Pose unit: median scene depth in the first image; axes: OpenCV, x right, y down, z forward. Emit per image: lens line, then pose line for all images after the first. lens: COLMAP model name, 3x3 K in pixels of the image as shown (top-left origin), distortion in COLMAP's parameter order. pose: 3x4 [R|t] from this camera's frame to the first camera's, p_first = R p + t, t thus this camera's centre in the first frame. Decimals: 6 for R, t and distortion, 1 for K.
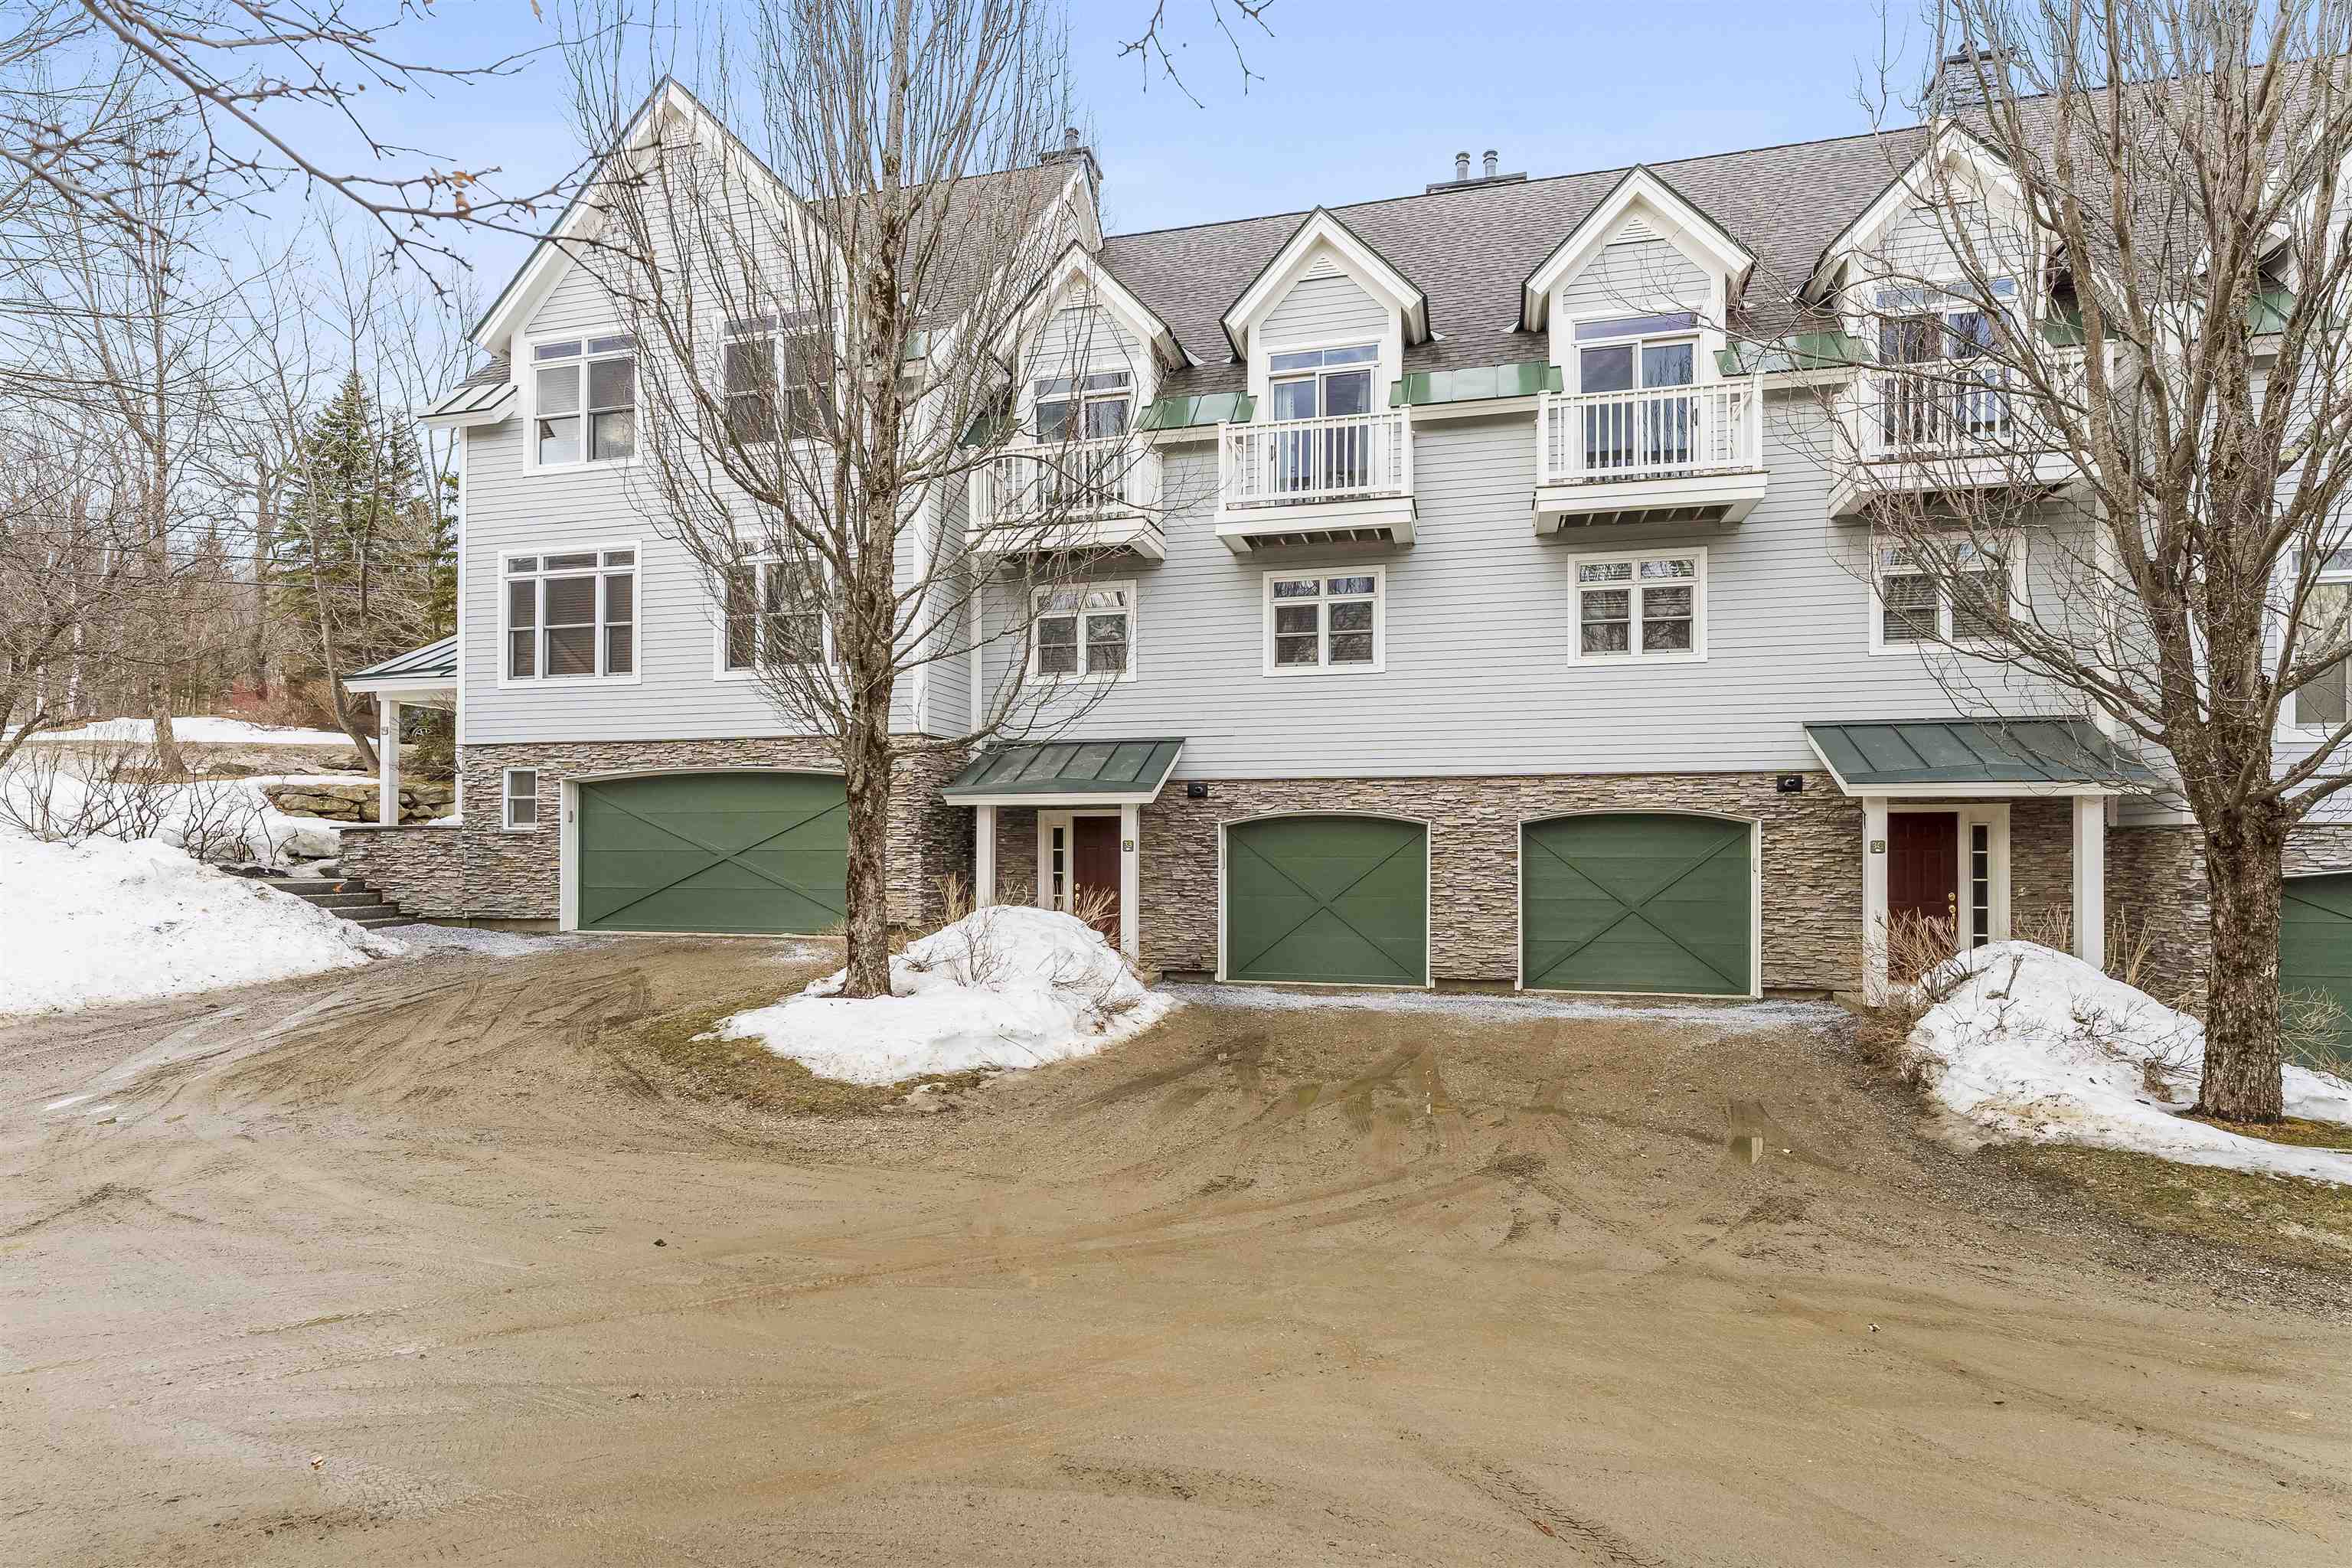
lens RADIAL K [[1172.1, 0, 1175.6], [0, 1172.1, 824.6], [0, 0, 1]] dist [-0.002047, -0.000055]
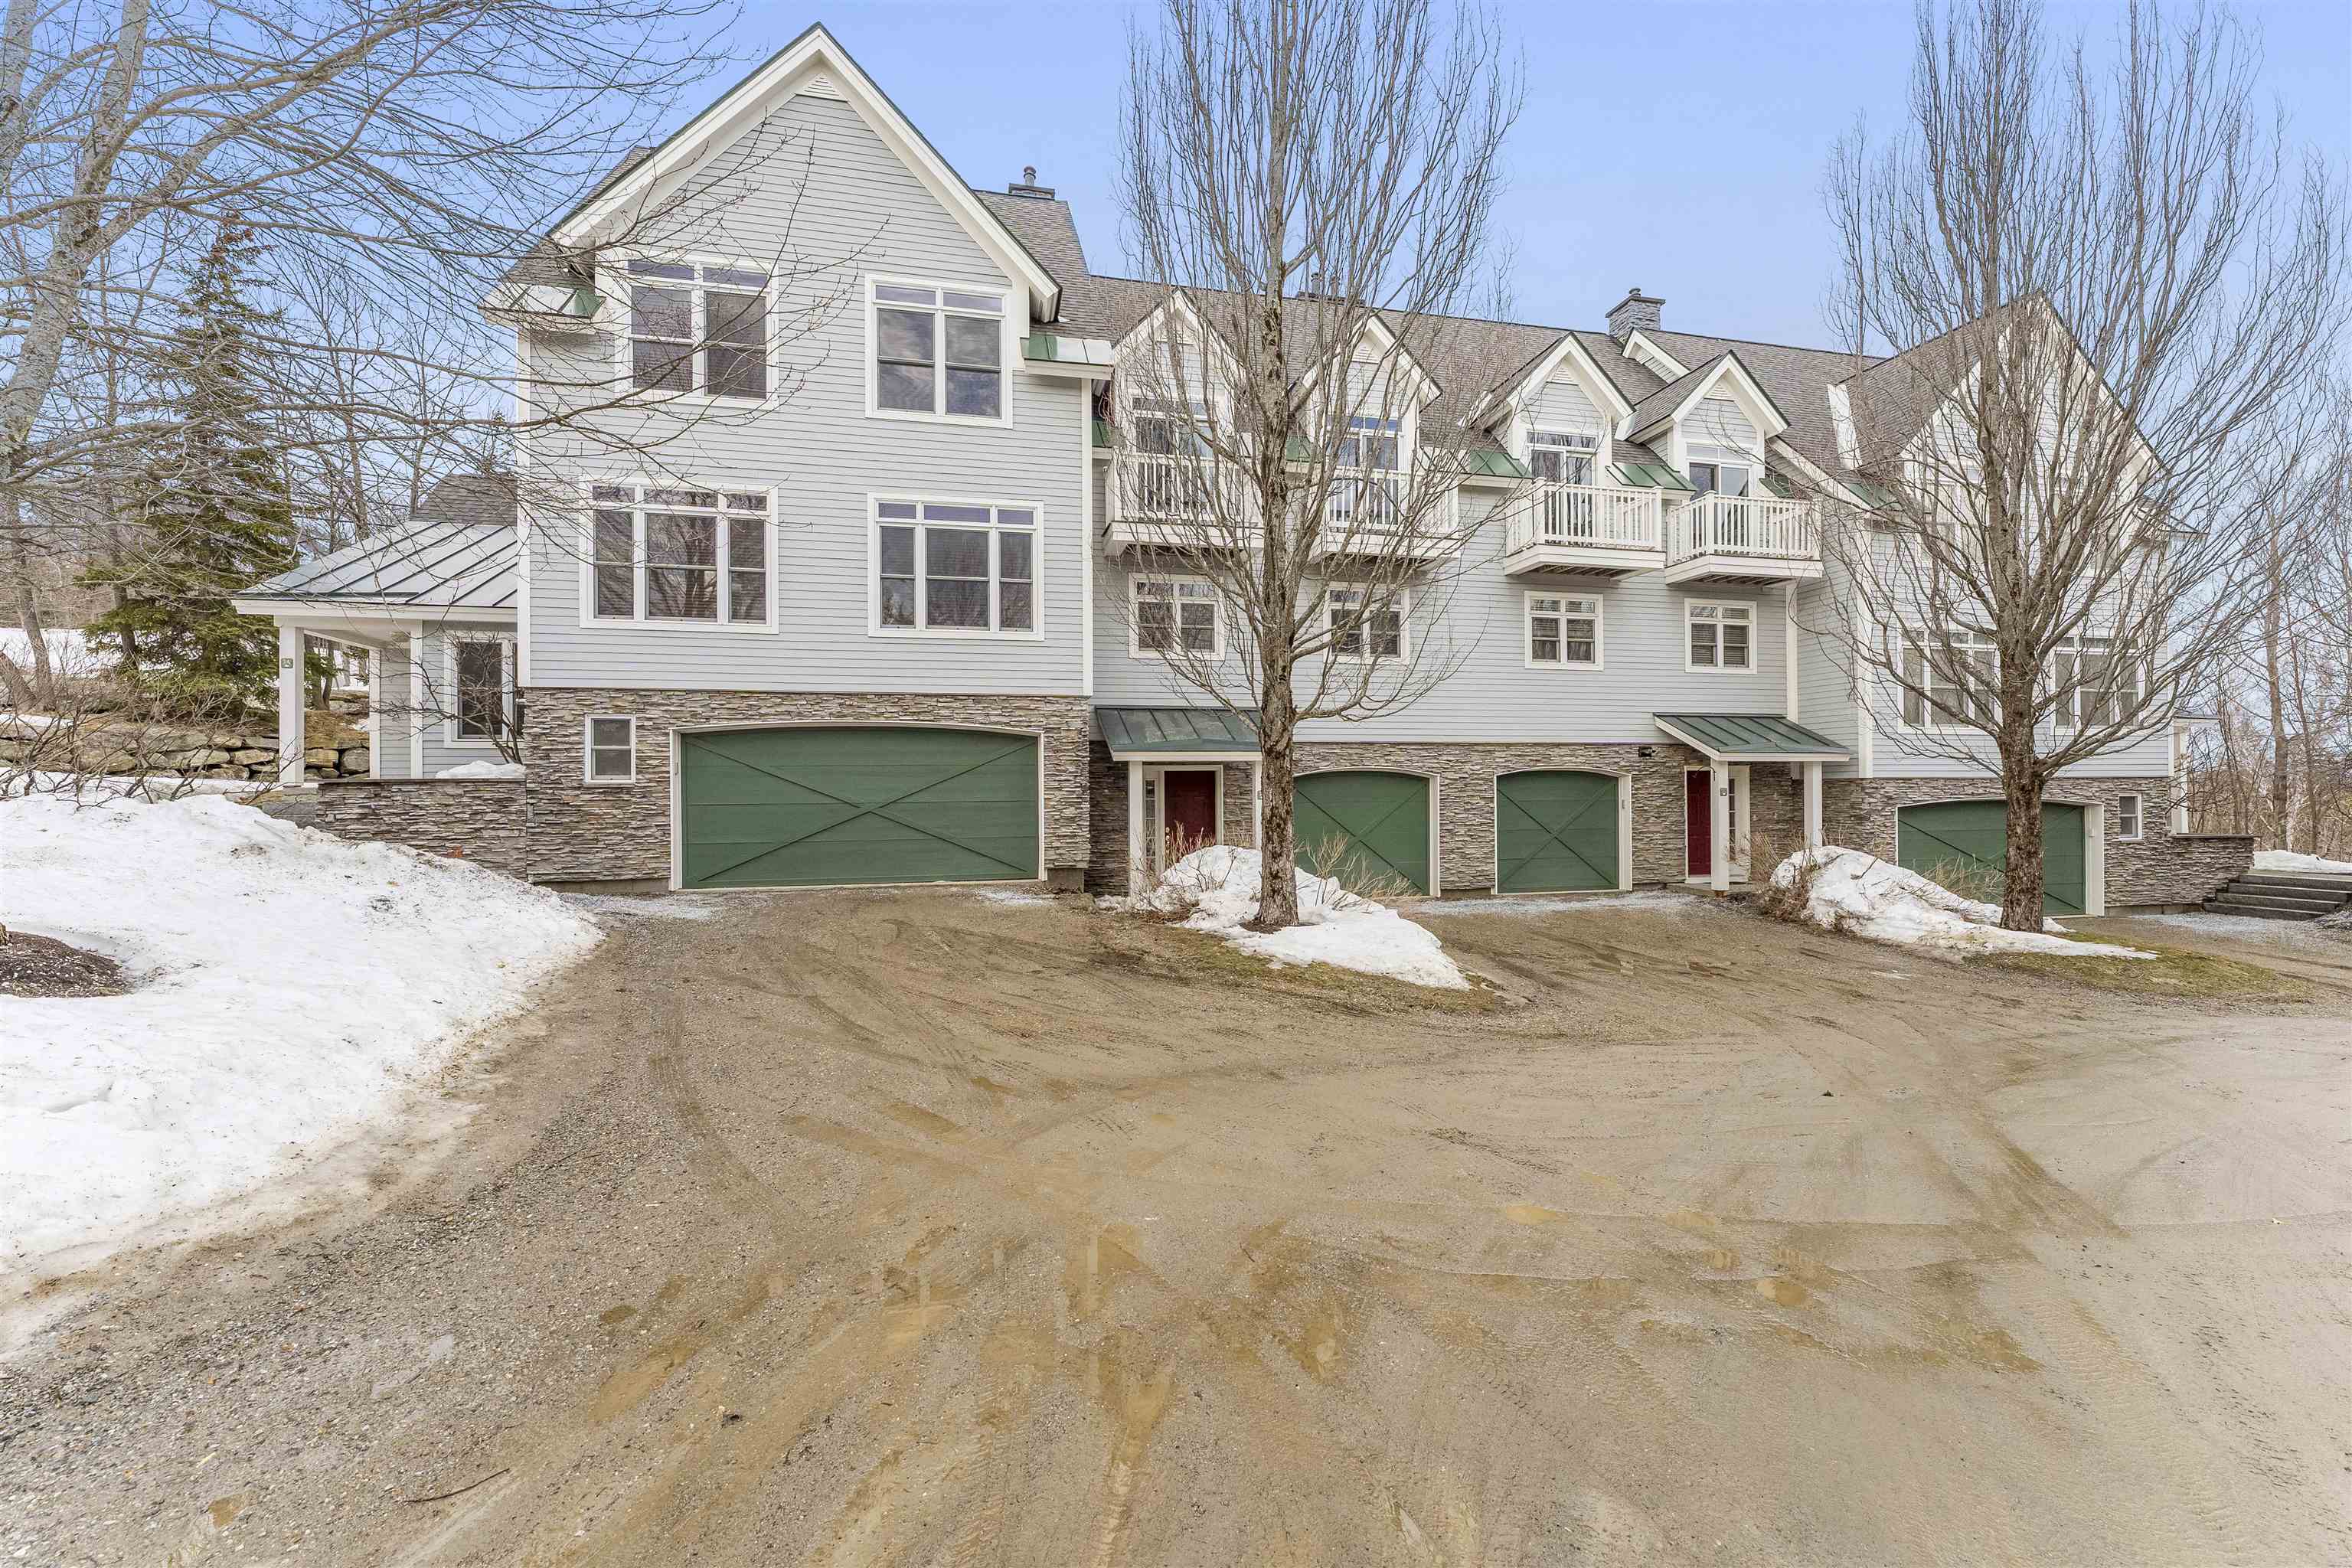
lens RADIAL K [[956.1, 0, 1179.3], [0, 956.1, 781.8], [0, 0, 1]] dist [-0.001519, 0.000100]
pose [[0.885631, -0.000918, 0.464388, -0.585656], [0.000281, 0.999999, 0.001441, 0.002887], [-0.464389, -0.001146, 0.885630, 0.151271]]
